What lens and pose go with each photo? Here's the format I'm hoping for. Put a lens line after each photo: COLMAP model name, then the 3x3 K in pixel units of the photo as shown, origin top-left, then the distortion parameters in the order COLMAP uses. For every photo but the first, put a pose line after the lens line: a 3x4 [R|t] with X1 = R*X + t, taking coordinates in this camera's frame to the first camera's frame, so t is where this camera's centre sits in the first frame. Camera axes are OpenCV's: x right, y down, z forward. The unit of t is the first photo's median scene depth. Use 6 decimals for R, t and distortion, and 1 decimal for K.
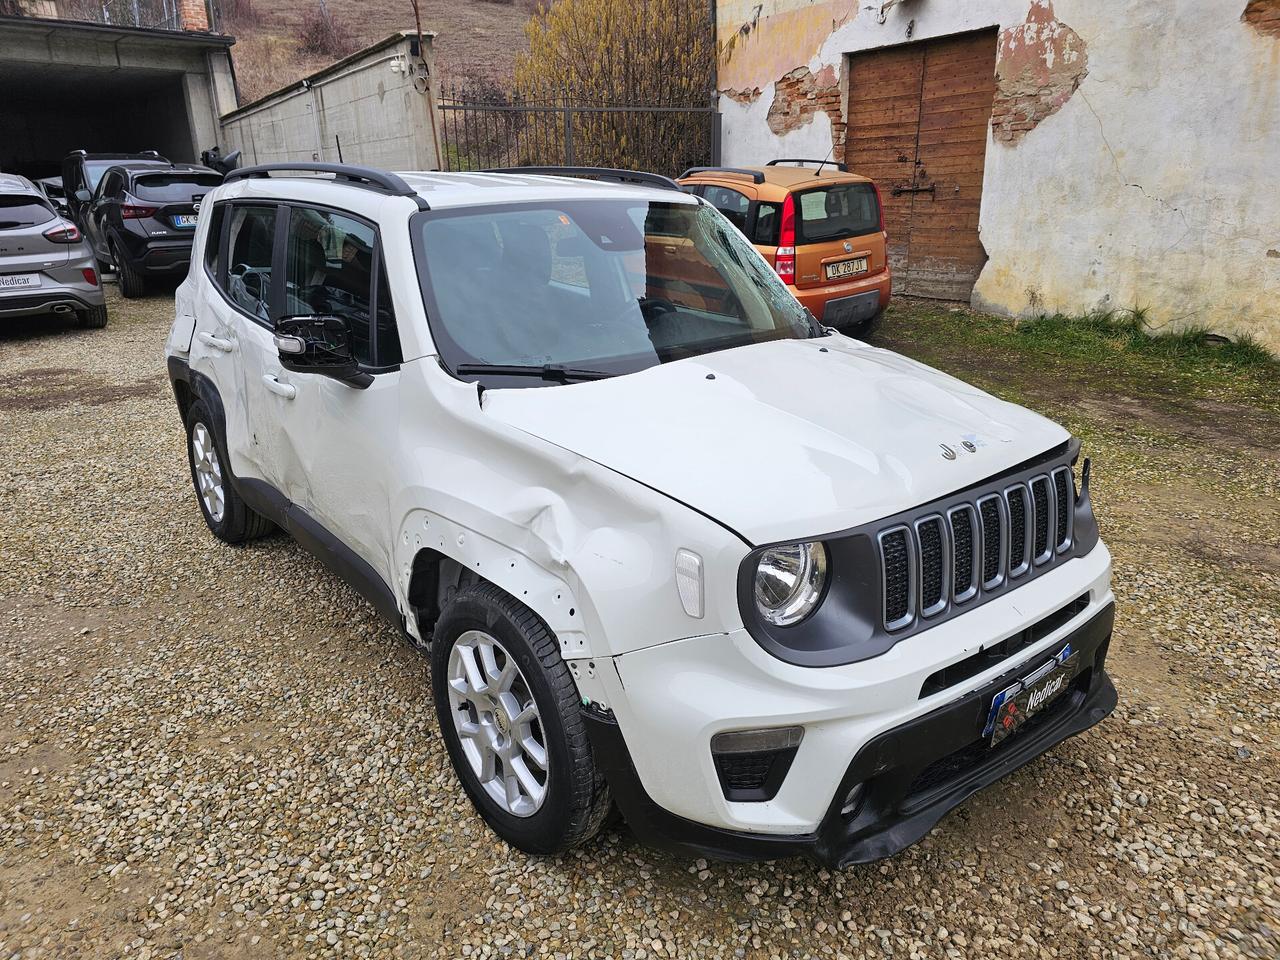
lens RADIAL K [[857.3, 0, 638.2], [0, 857.3, 472.4], [0, 0, 1]] dist [0.046629, -0.036678]
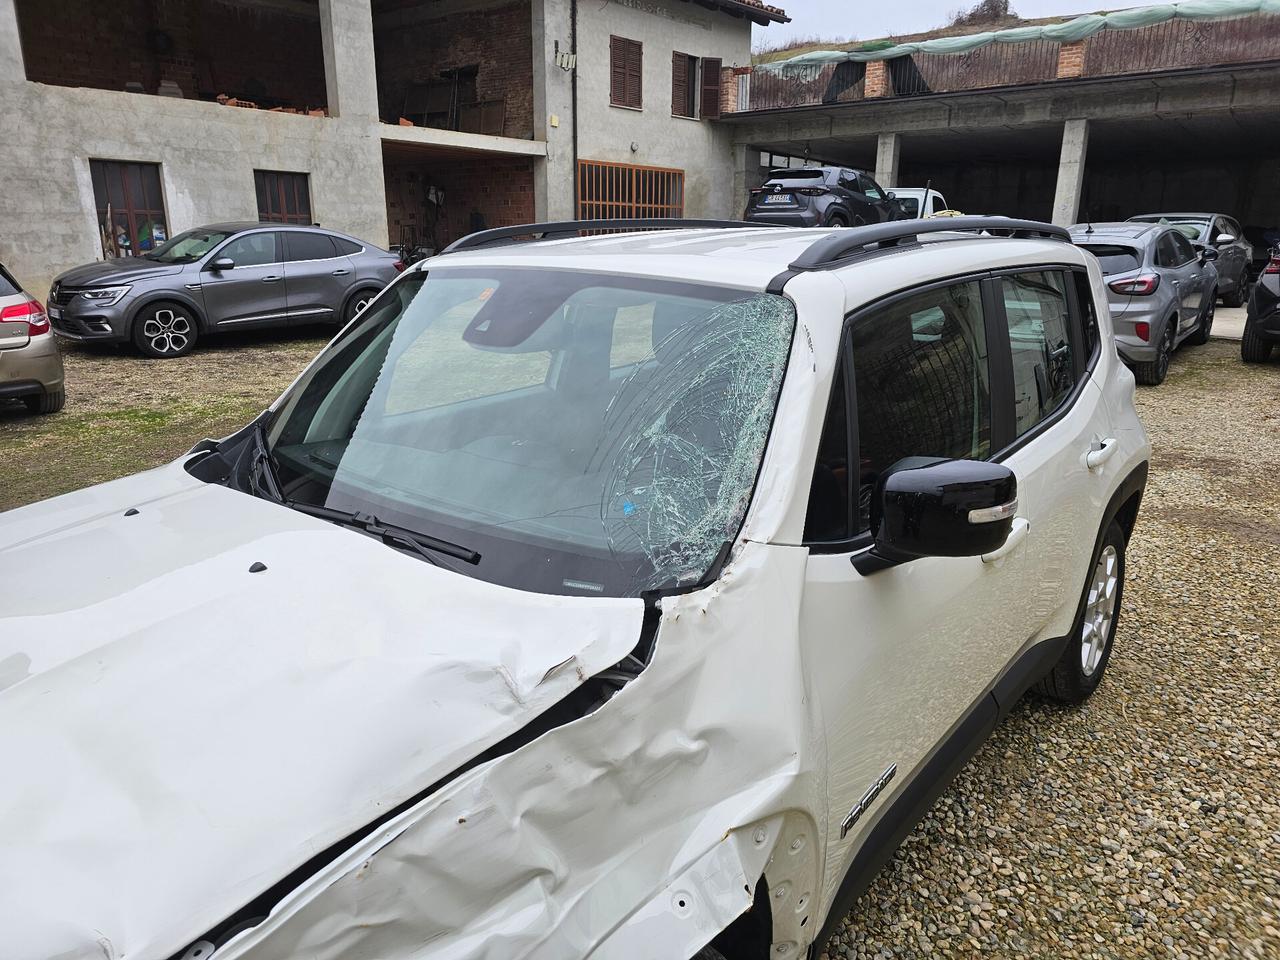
lens RADIAL K [[857.3, 0, 647.0], [0, 857.3, 474.0], [0, 0, 1]] dist [0.046629, -0.036678]
pose [[0.180849, 0.273850, -0.944616, 0.253885], [-0.318199, 0.925089, 0.207269, -0.129947], [0.930614, 0.263091, 0.254440, 0.368024]]
